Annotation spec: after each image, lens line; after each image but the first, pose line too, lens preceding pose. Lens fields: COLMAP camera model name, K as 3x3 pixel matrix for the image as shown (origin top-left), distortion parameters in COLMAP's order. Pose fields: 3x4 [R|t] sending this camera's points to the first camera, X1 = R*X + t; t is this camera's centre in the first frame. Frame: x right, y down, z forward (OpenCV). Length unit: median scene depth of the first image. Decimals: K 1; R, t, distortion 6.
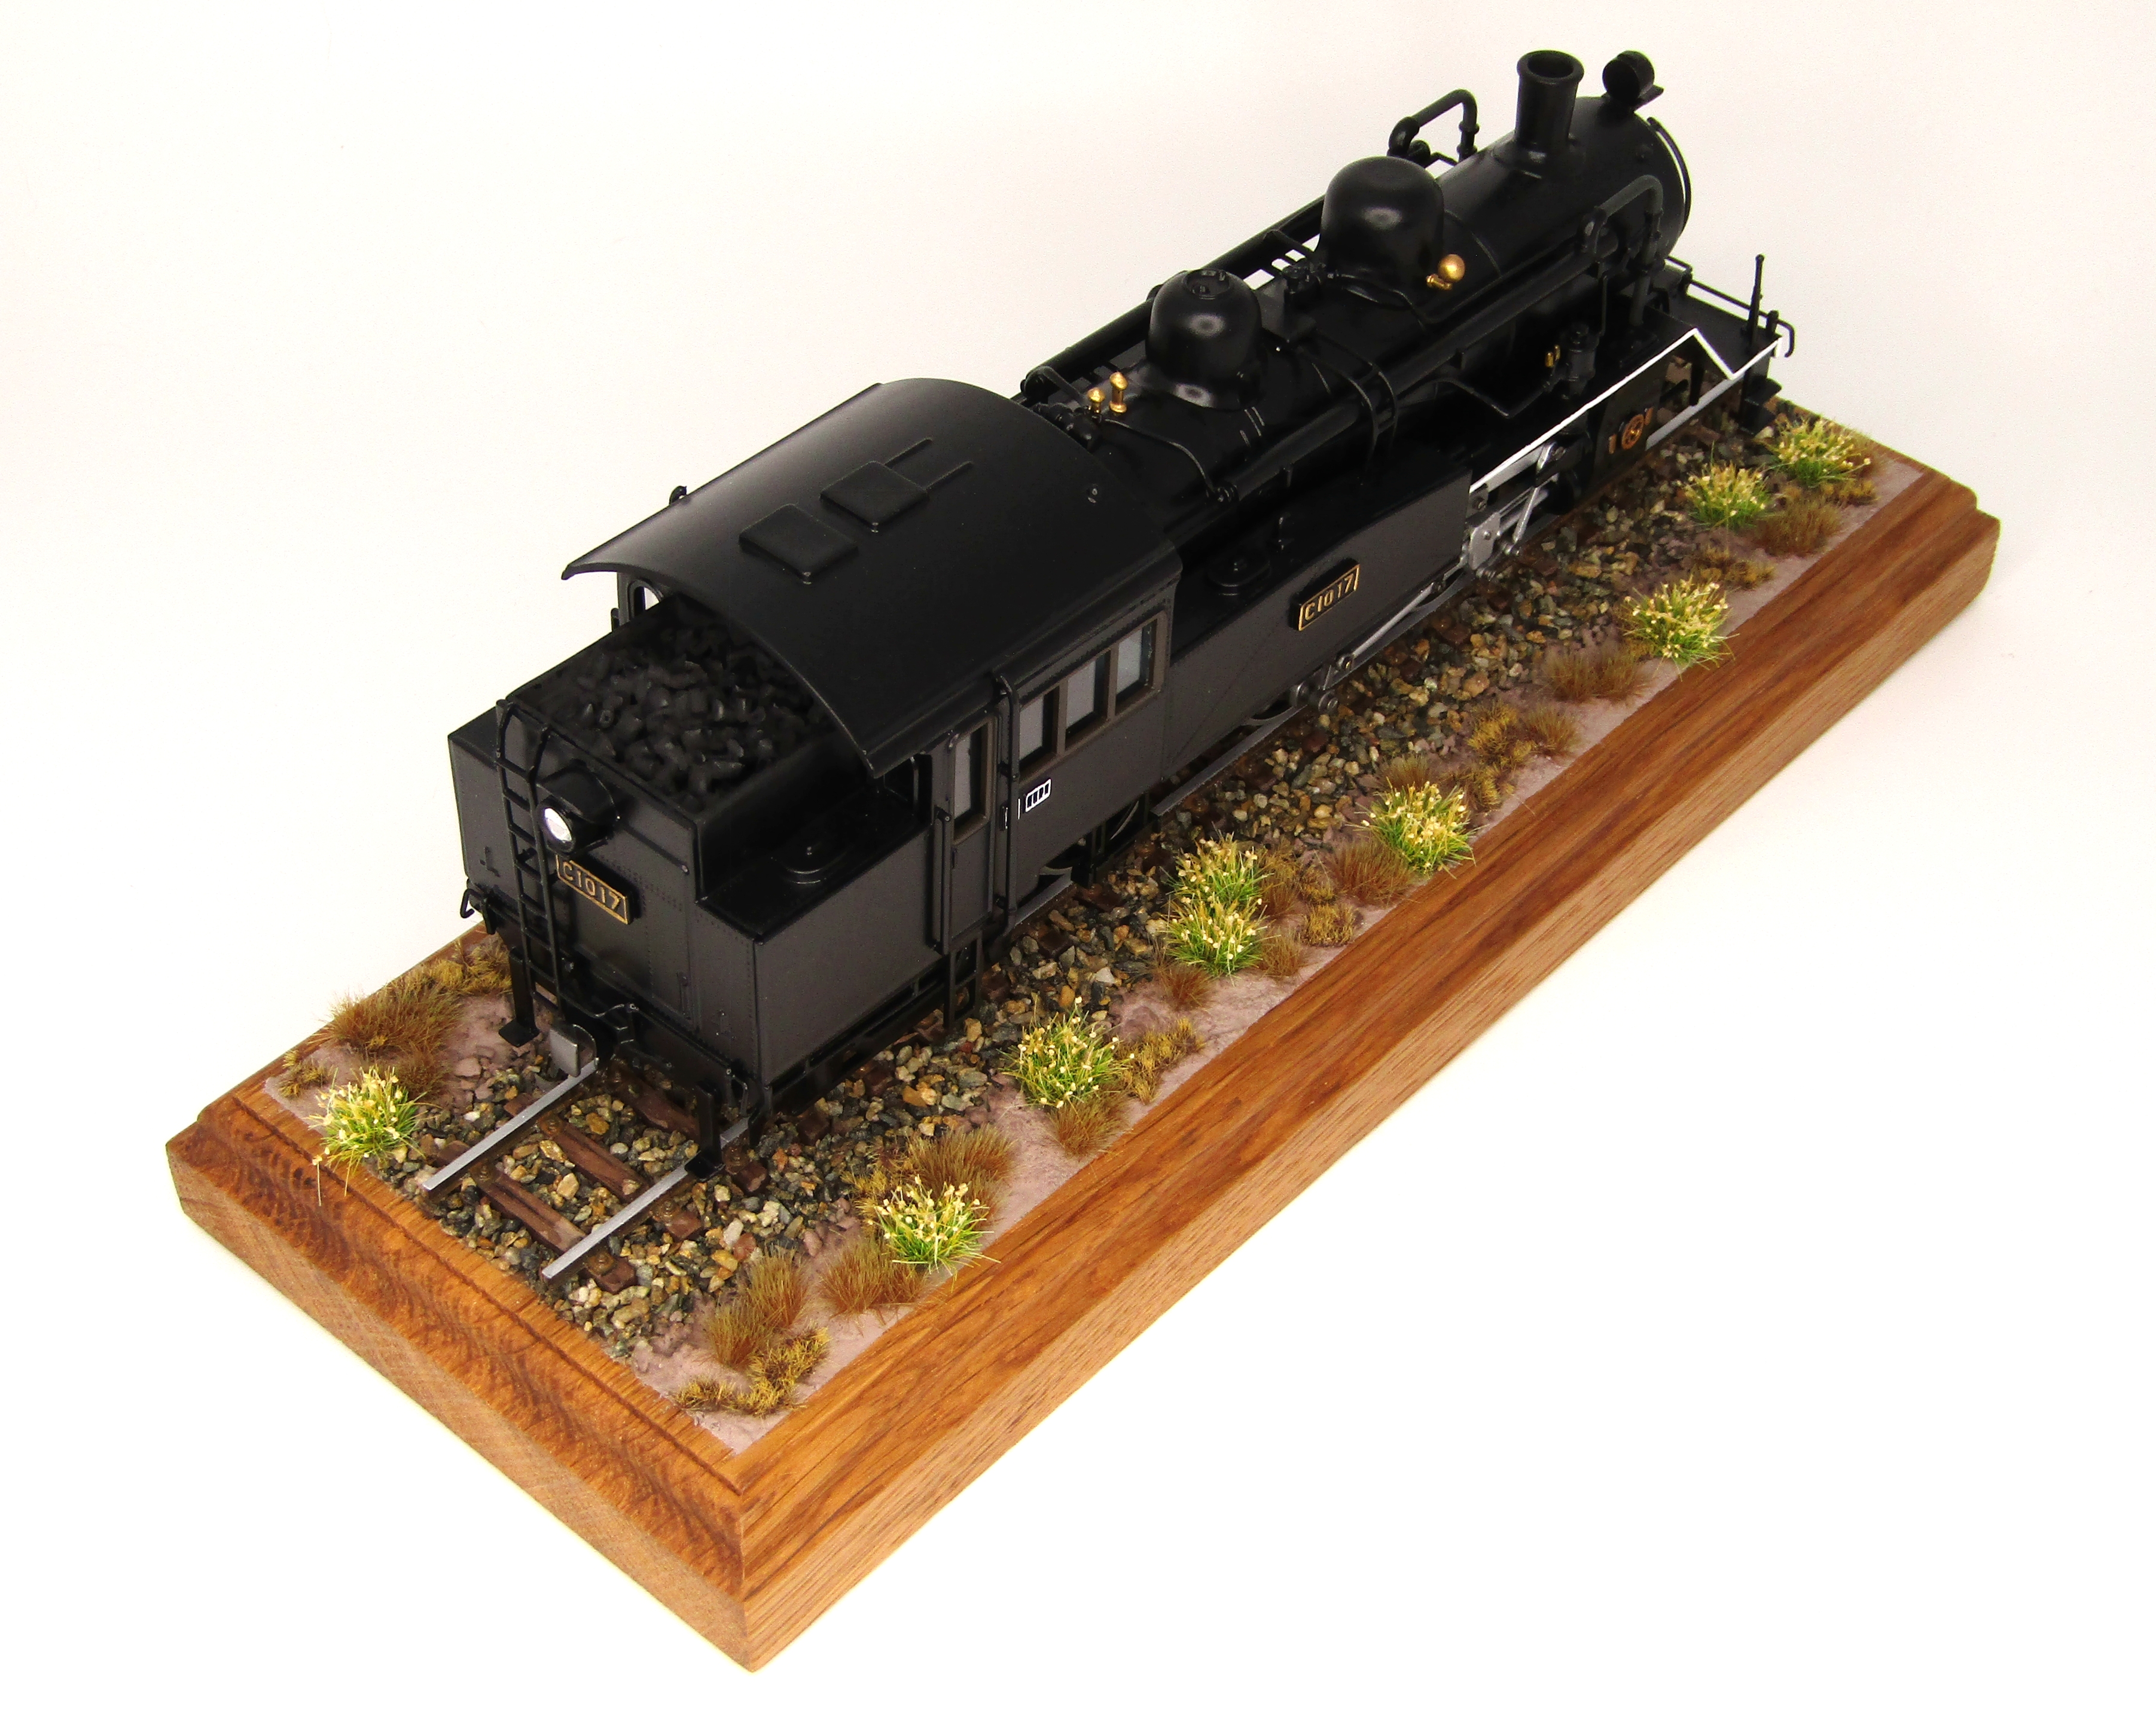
lens RADIAL K [[3256.4, 0, 1095.9], [0, 3256.4, 920.3], [0, 0, 1]] dist [0.012011, 0.000000]
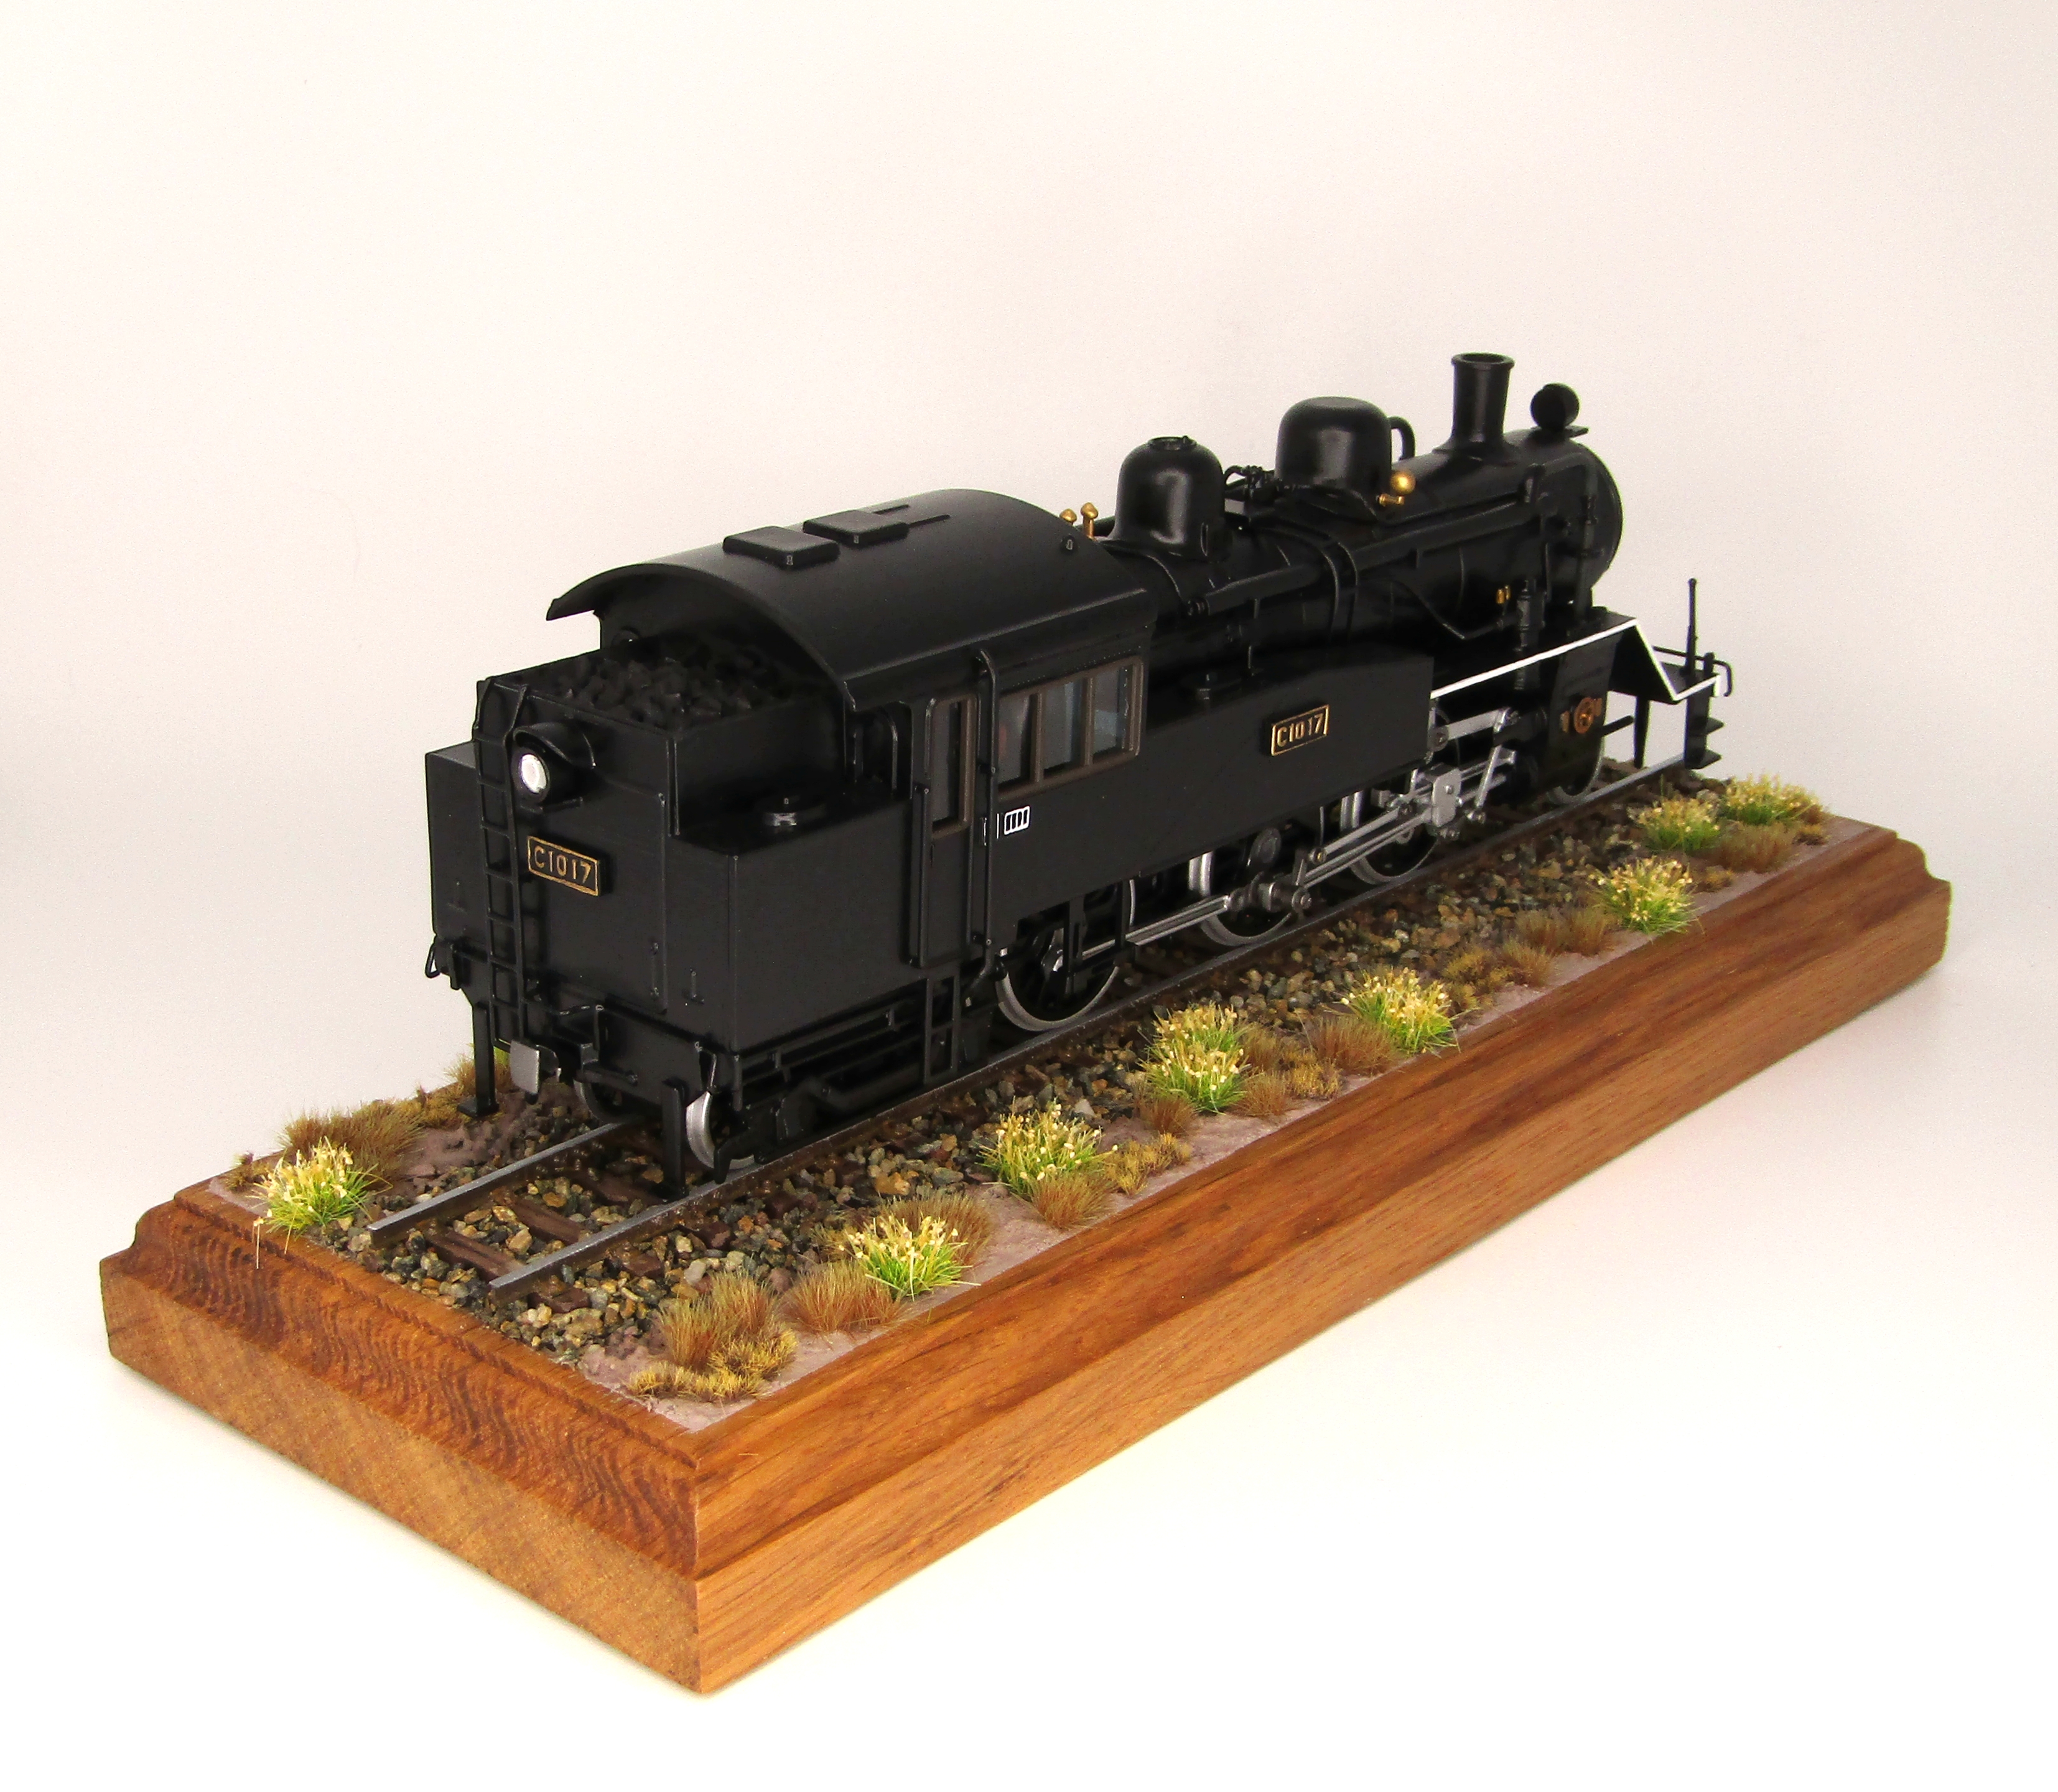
lens RADIAL K [[3096.3, 0, 978.7], [0, 3096.3, 929.9], [0, 0, 1]] dist [0.011775, 0.000000]
pose [[0.999815, -0.011041, -0.015755, -0.013896], [0.004316, 0.926780, -0.375580, 0.324791], [0.018748, 0.375442, 0.926656, 0.133106]]
